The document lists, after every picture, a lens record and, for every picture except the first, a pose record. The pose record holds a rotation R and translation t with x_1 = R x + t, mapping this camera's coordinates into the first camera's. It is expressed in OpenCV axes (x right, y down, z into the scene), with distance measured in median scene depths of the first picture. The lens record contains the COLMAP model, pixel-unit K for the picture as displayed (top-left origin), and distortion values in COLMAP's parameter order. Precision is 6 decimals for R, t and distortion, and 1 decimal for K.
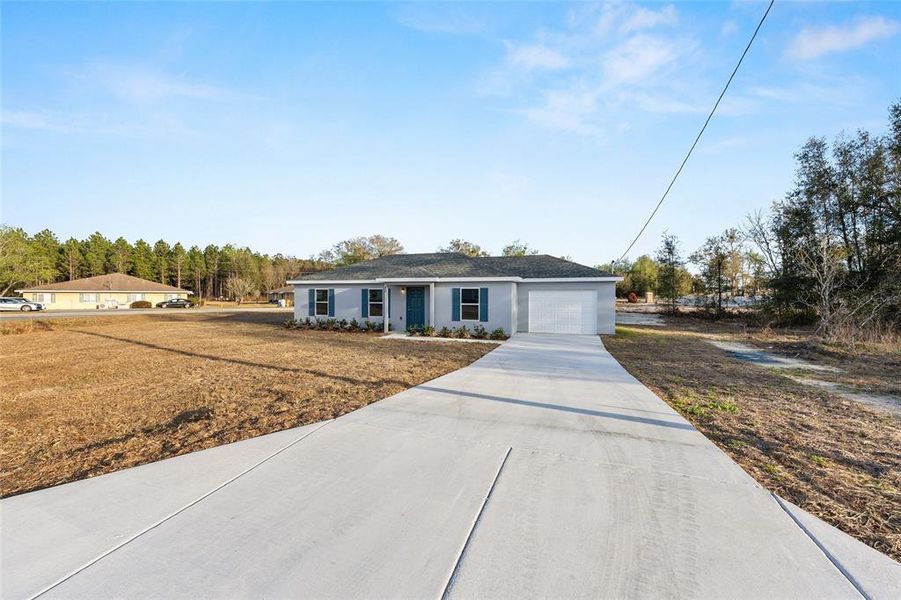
lens RADIAL K [[378.6, 0, 450.1], [0, 378.6, 299.3], [0, 0, 1]] dist [0.001735, 0.000032]
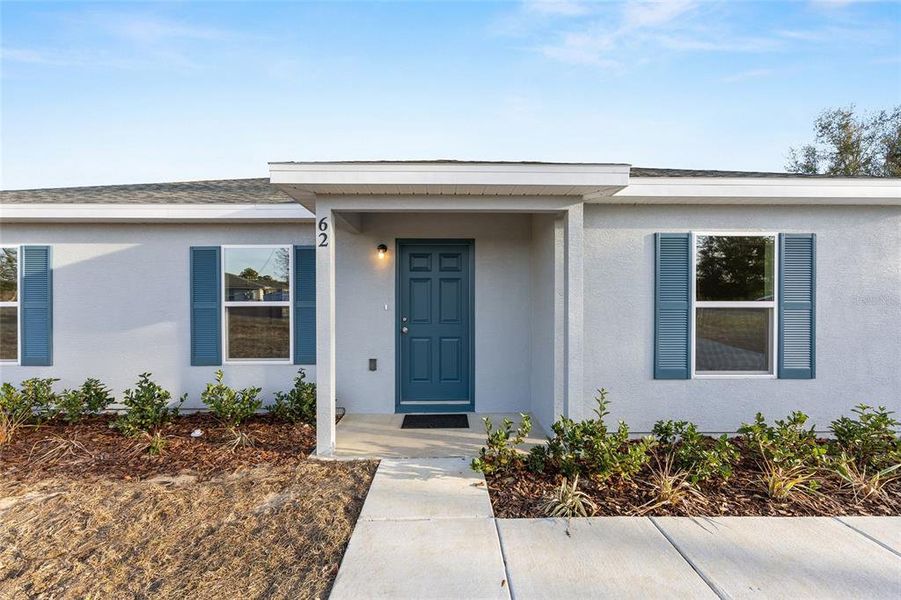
lens RADIAL K [[378.6, 0, 451.4], [0, 378.6, 302.9], [0, 0, 1]] dist [0.001735, 0.000032]
pose [[0.941990, -0.004225, 0.335614, -0.164069], [0.004811, 0.999988, -0.000913, 0.009797], [-0.335606, 0.002475, 0.941999, 0.746771]]
